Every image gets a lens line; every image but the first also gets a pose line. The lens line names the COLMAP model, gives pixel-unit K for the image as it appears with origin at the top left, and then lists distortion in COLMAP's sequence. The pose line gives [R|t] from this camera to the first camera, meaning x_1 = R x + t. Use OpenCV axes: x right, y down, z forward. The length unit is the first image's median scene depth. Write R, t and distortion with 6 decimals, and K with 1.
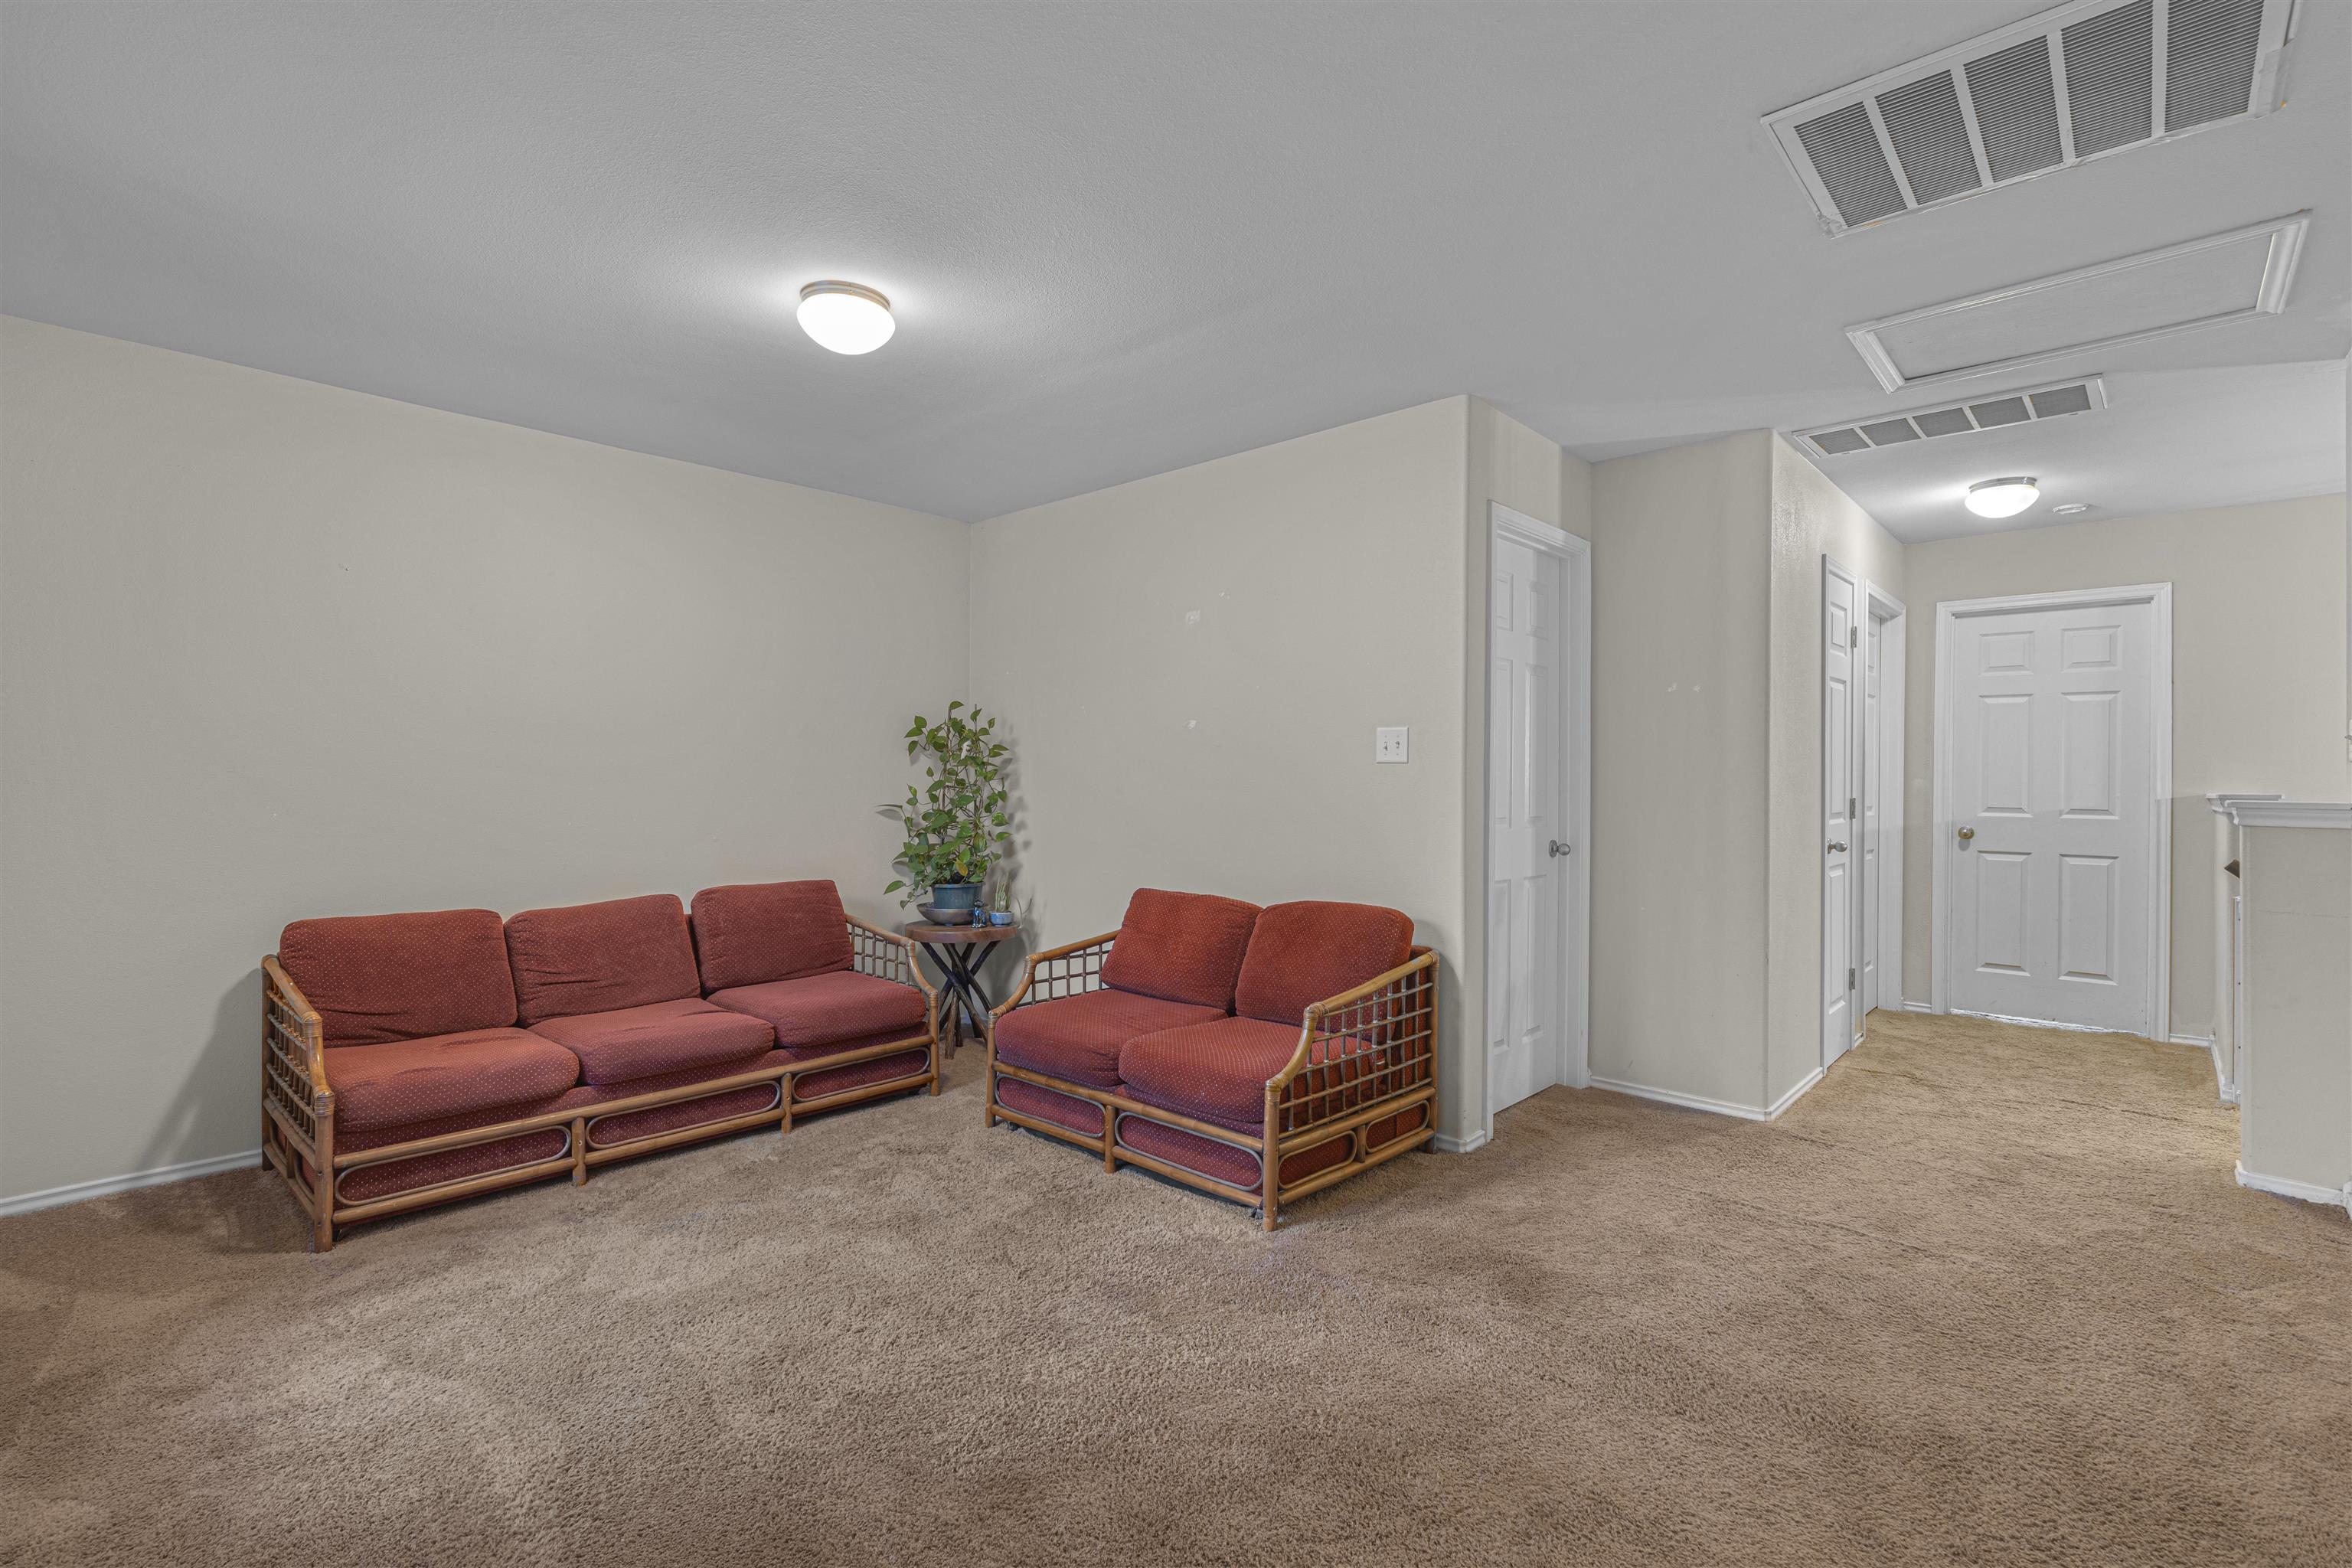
lens RADIAL K [[1068.0, 0, 1171.6], [0, 1068.0, 777.3], [0, 0, 1]] dist [-0.005854, 0.002052]
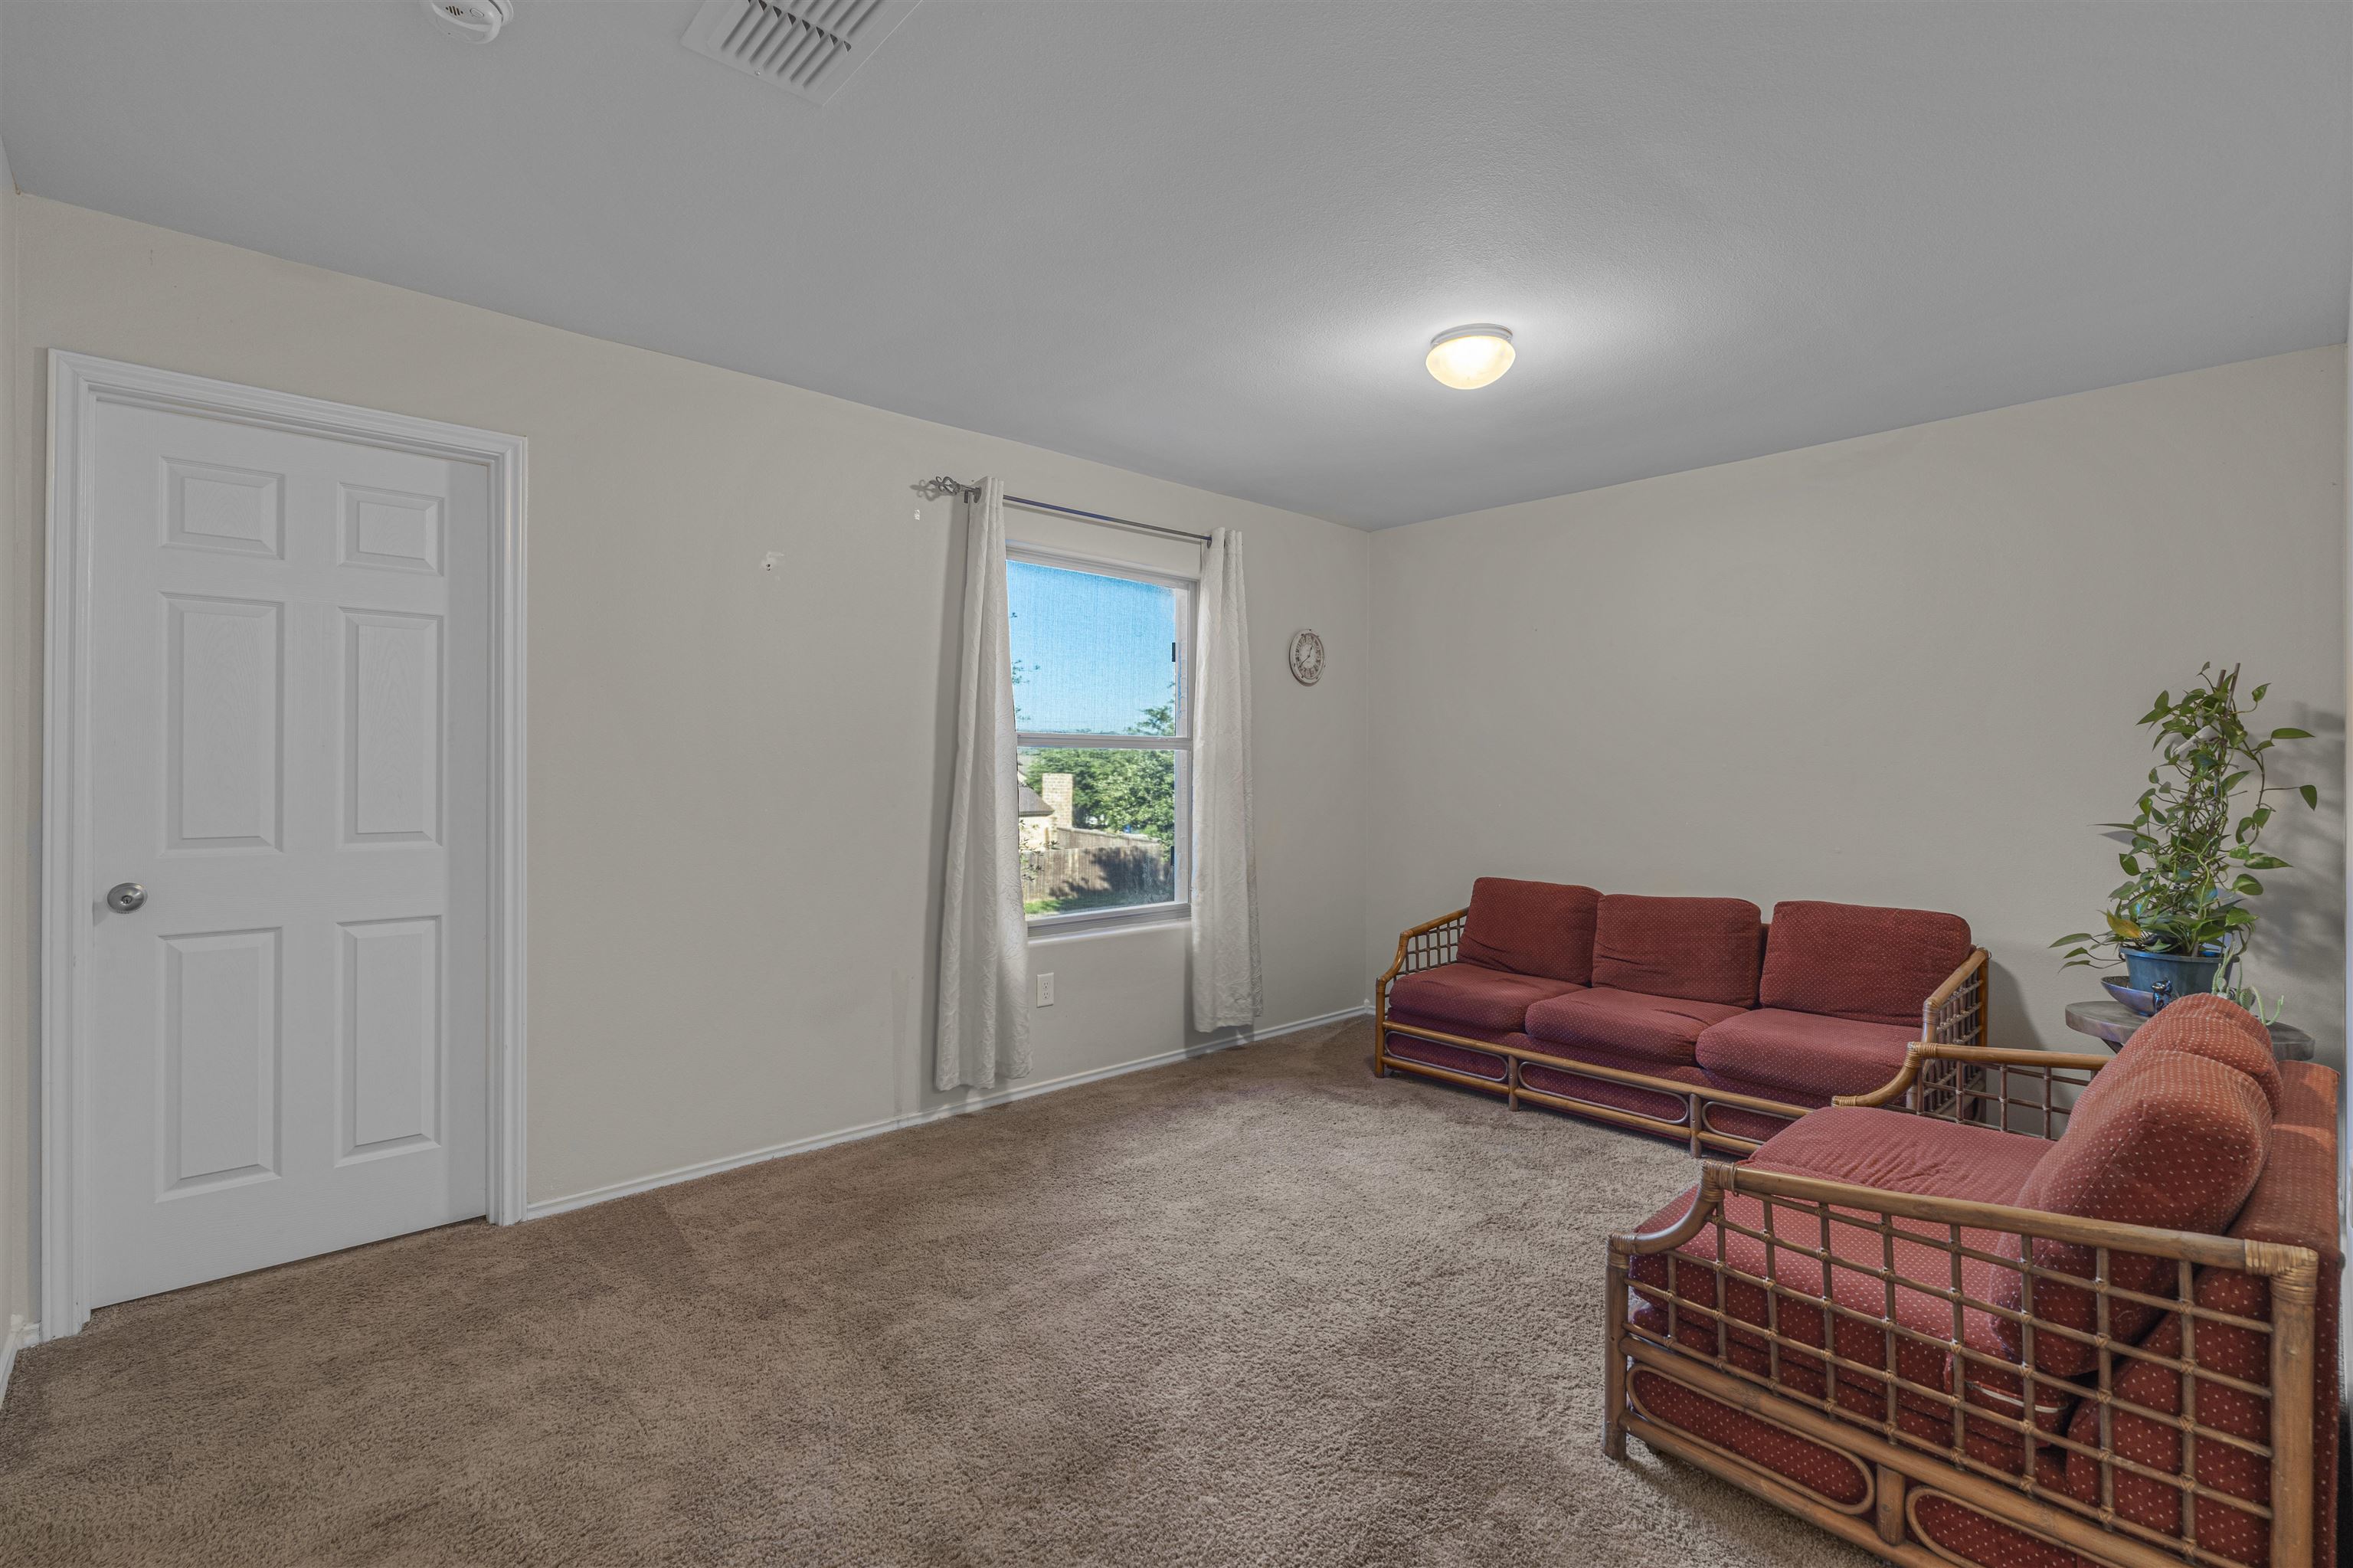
lens RADIAL K [[1068.5, 0, 1172.2], [0, 1068.5, 777.4], [0, 0, 1]] dist [-0.005854, 0.002052]
pose [[-0.066390, -0.001037, -0.997793, 0.713271], [-0.006852, 0.999976, -0.000583, 0.002012], [0.997770, 0.006798, -0.066395, 0.702610]]
